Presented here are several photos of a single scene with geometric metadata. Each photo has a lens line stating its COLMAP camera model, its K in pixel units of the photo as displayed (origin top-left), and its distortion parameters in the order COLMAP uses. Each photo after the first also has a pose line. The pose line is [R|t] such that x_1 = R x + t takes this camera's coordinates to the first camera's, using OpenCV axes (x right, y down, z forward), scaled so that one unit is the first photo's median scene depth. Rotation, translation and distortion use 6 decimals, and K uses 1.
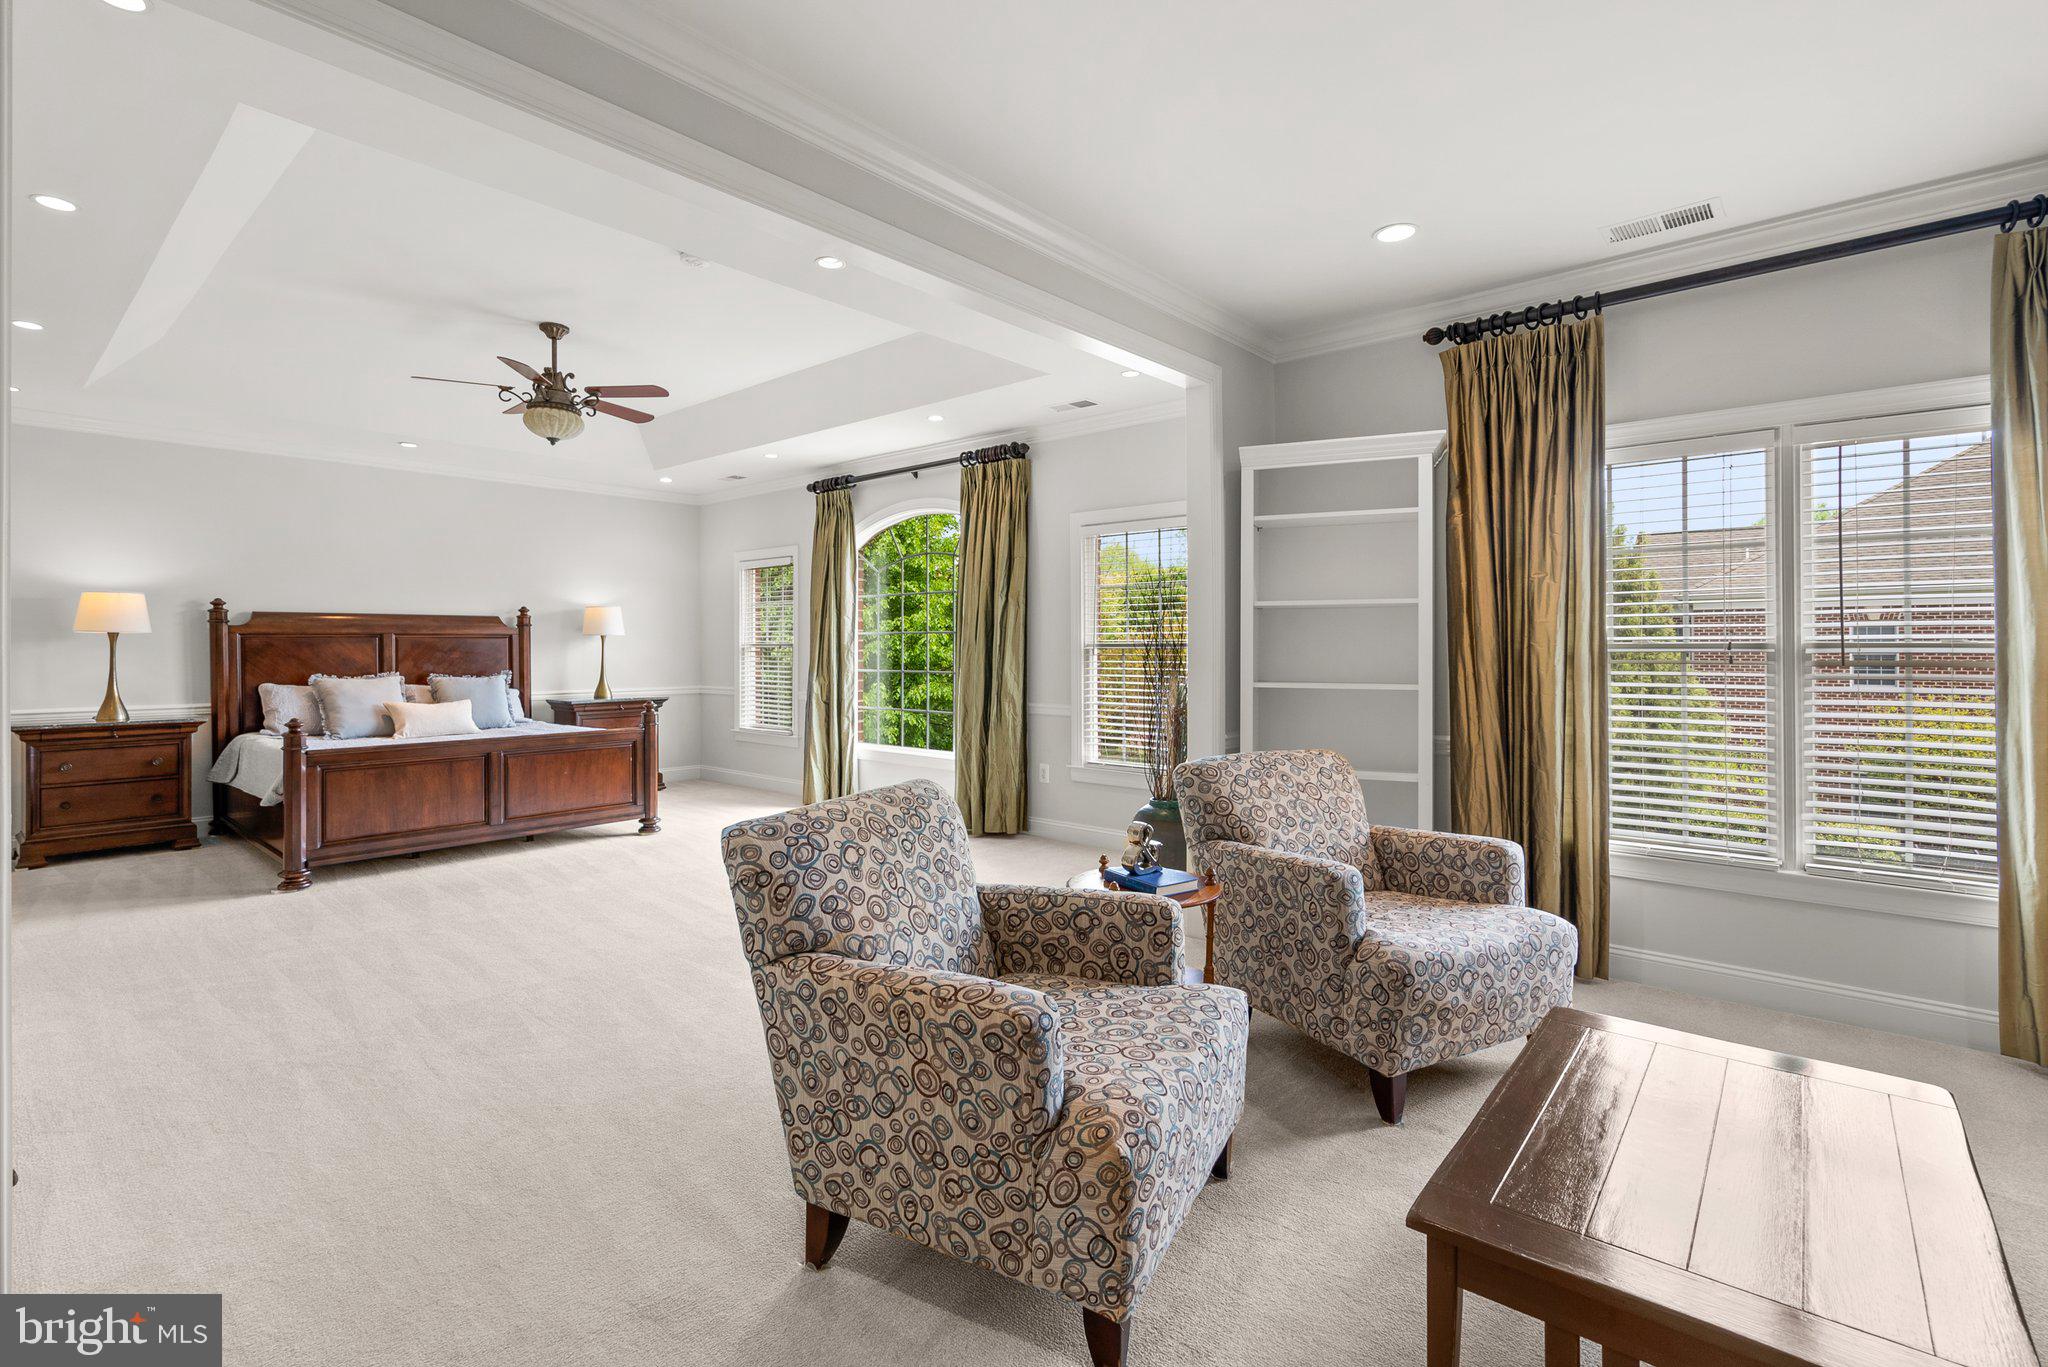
lens RADIAL K [[934.3, 0, 1020.8], [0, 934.3, 669.4], [0, 0, 1]] dist [-0.002432, -0.000768]
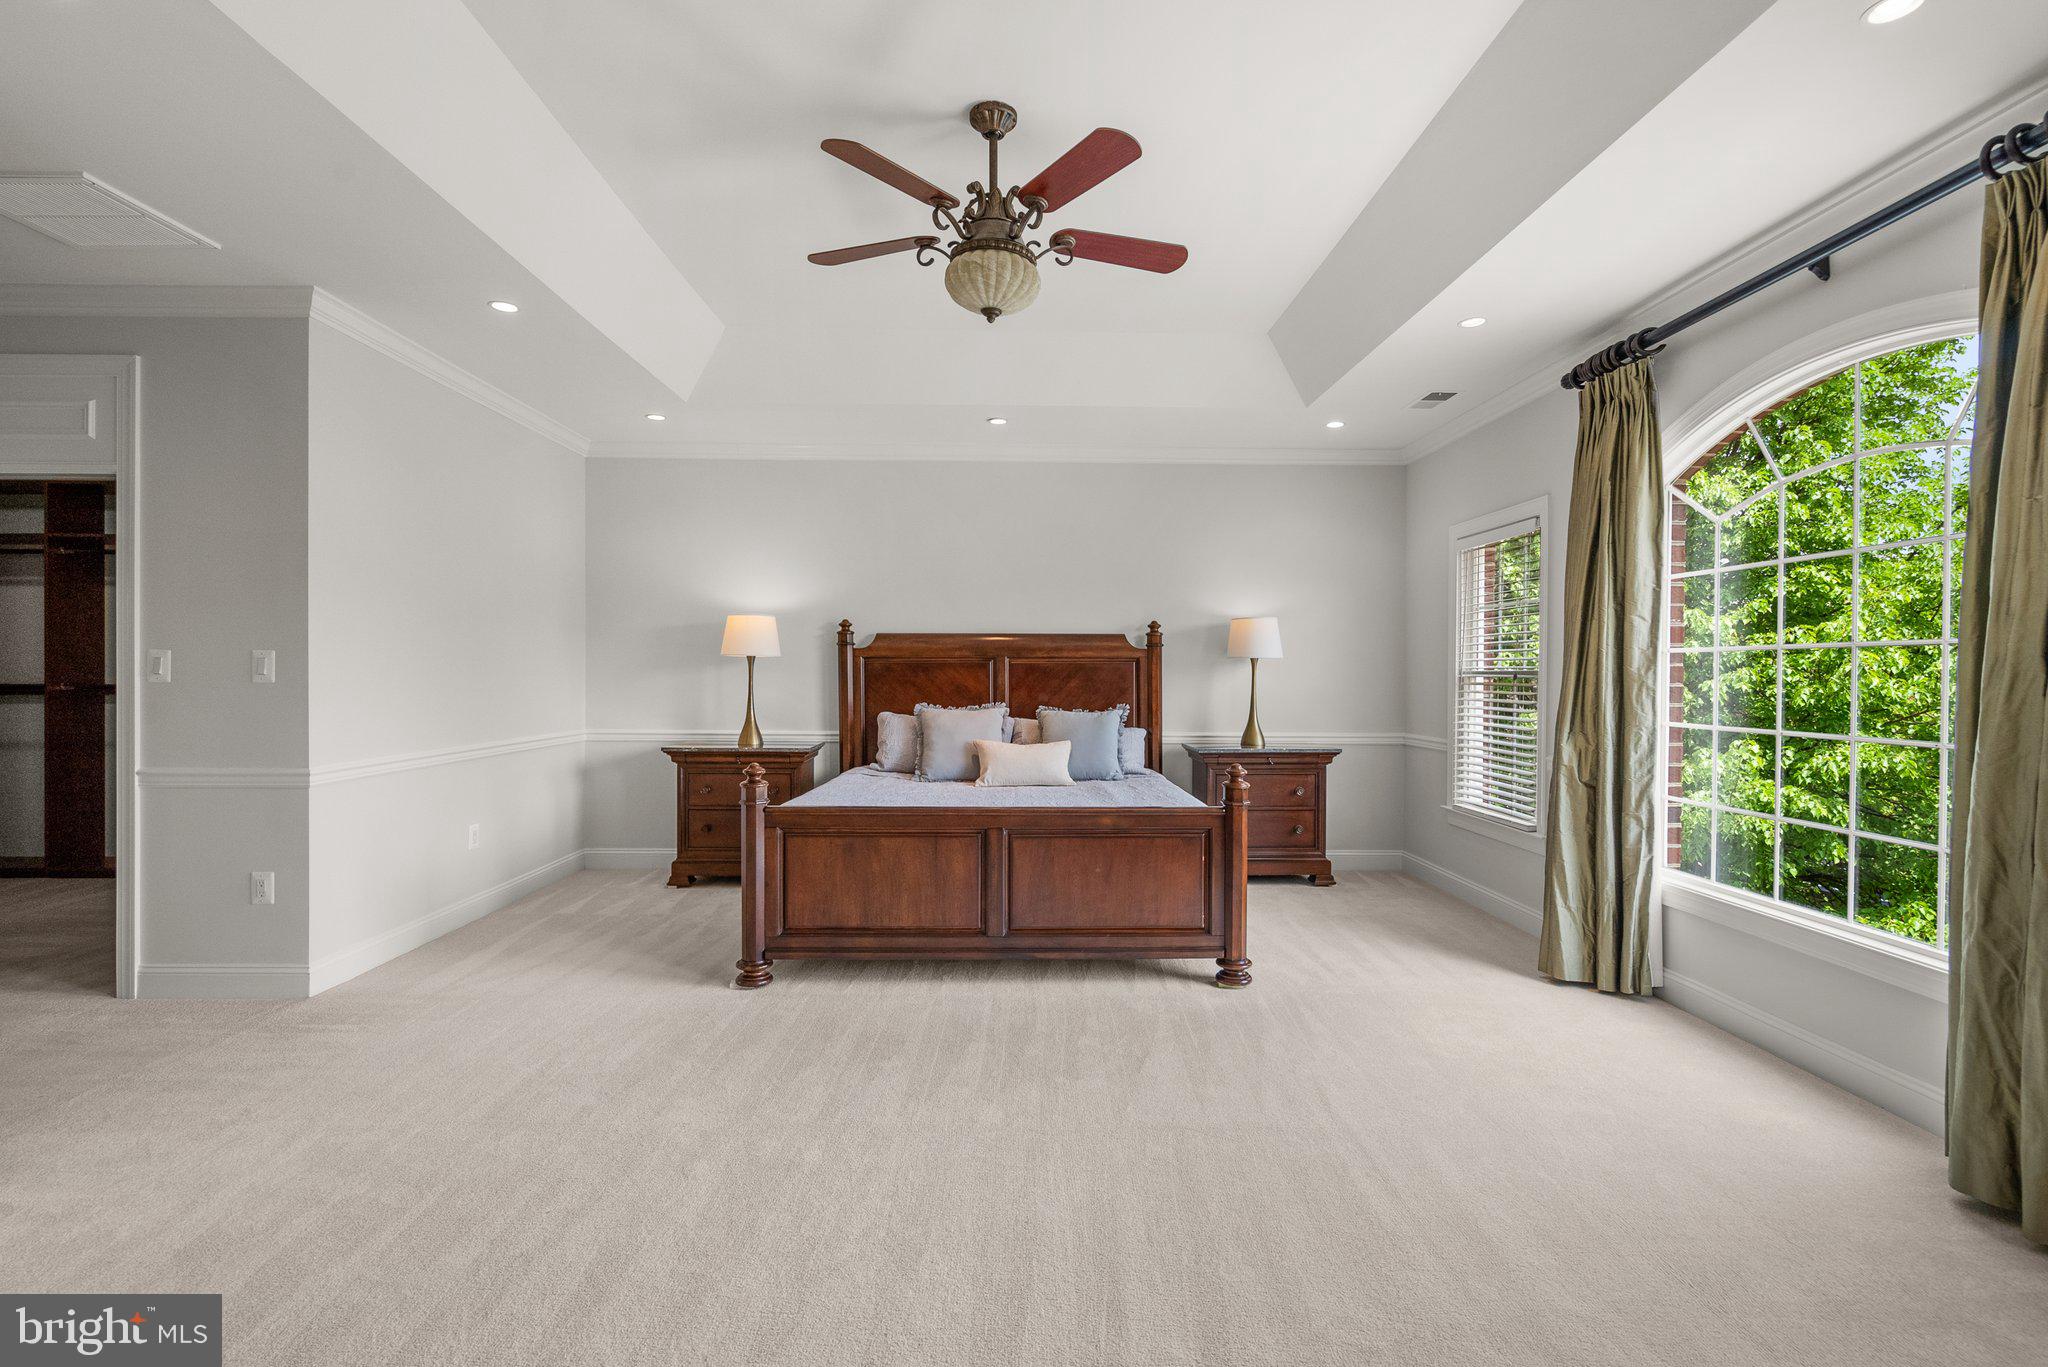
lens RADIAL K [[934.3, 0, 1020.8], [0, 934.3, 669.4], [0, 0, 1]] dist [-0.002432, -0.000768]
pose [[0.674056, 0.001425, -0.738679, -0.042715], [-0.025516, 0.999446, -0.021356, -0.009008], [0.738239, 0.033244, 0.673719, 0.436141]]
